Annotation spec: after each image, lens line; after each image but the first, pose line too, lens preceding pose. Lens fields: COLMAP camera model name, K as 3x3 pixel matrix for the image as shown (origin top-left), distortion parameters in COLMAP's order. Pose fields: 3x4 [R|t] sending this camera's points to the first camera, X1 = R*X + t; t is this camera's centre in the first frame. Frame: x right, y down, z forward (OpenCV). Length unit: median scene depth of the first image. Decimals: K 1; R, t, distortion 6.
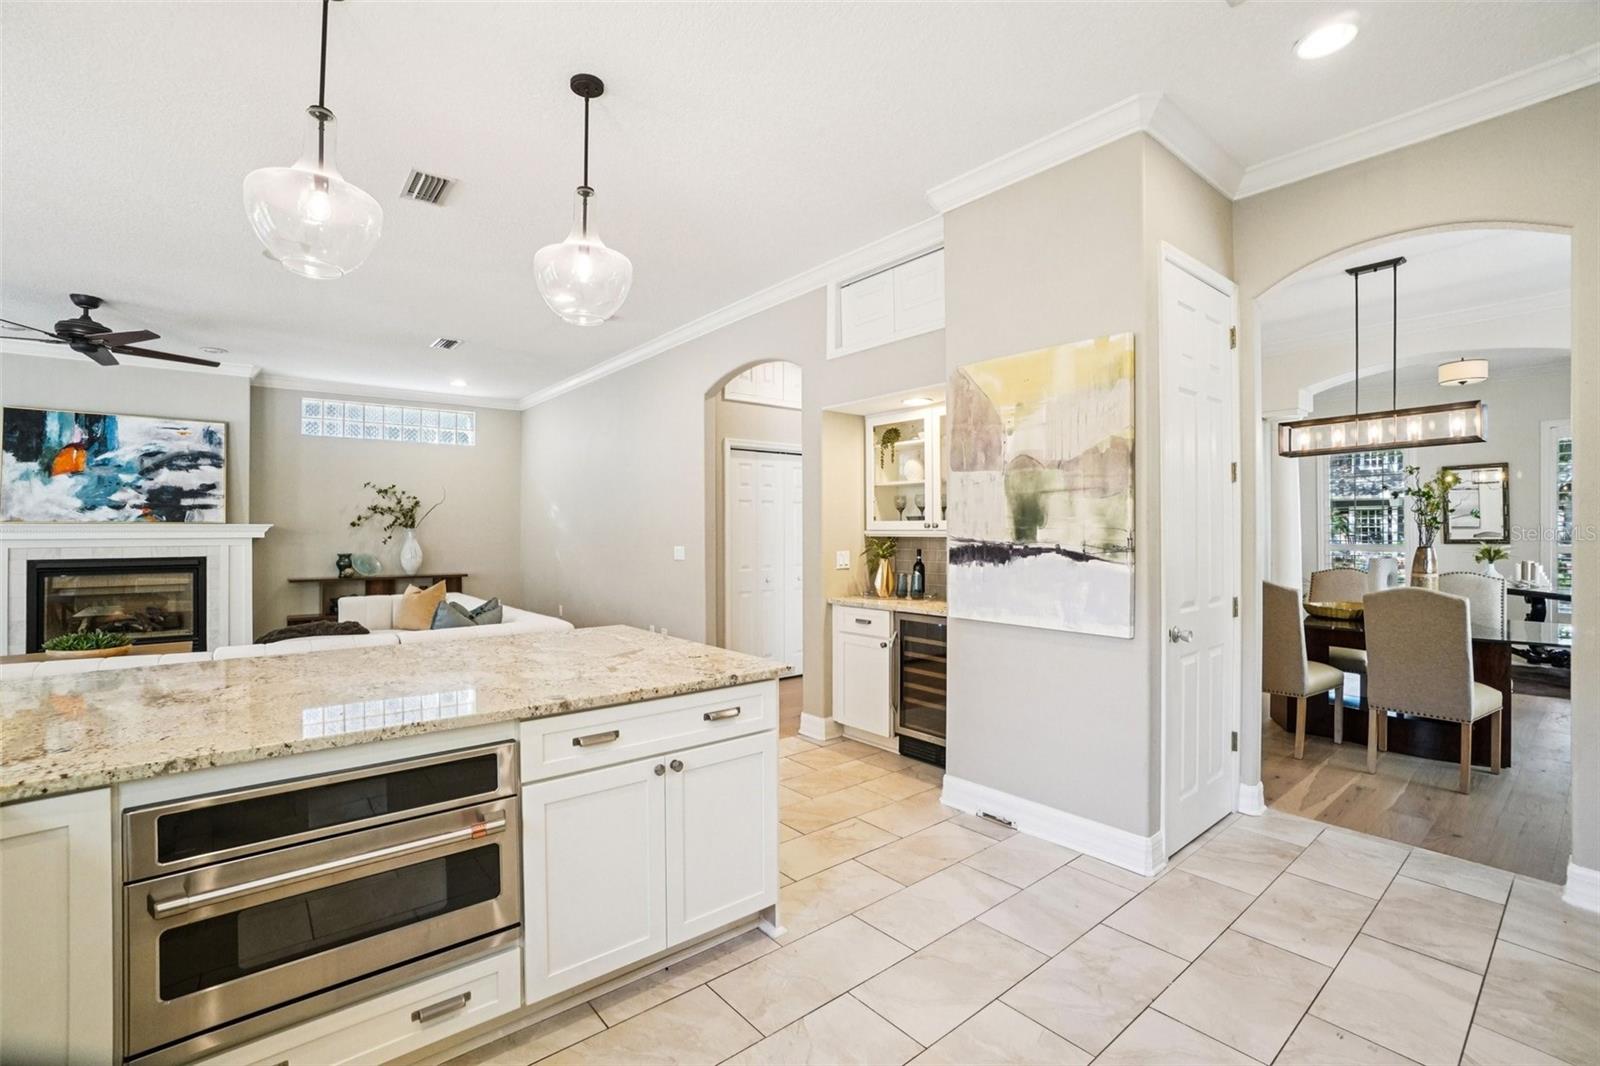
lens RADIAL K [[729.9, 0, 797.5], [0, 729.9, 509.5], [0, 0, 1]] dist [-0.079198, 0.033015]
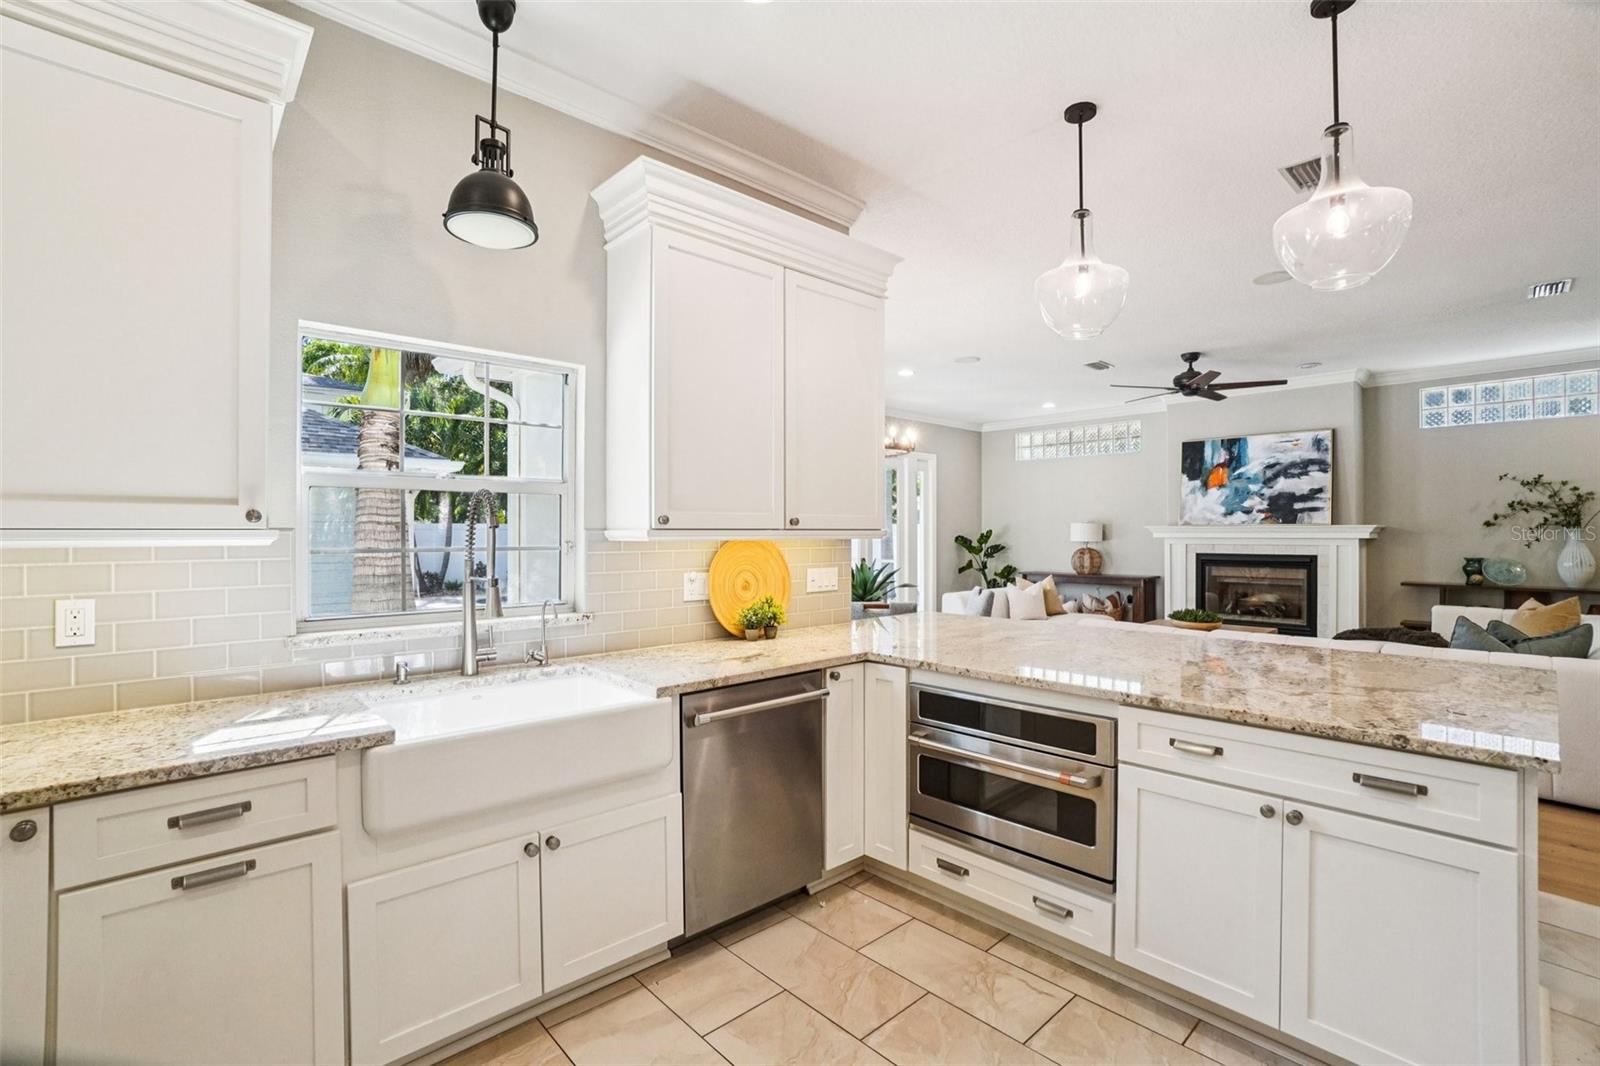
lens RADIAL K [[728.8, 0, 806.7], [0, 728.8, 529.3], [0, 0, 1]] dist [-0.015036, 0.001488]
pose [[0.053890, -0.000147, -0.998547, 0.262938], [0.029508, 0.999564, 0.001445, 0.002343], [0.998111, -0.029543, 0.053871, 0.168034]]
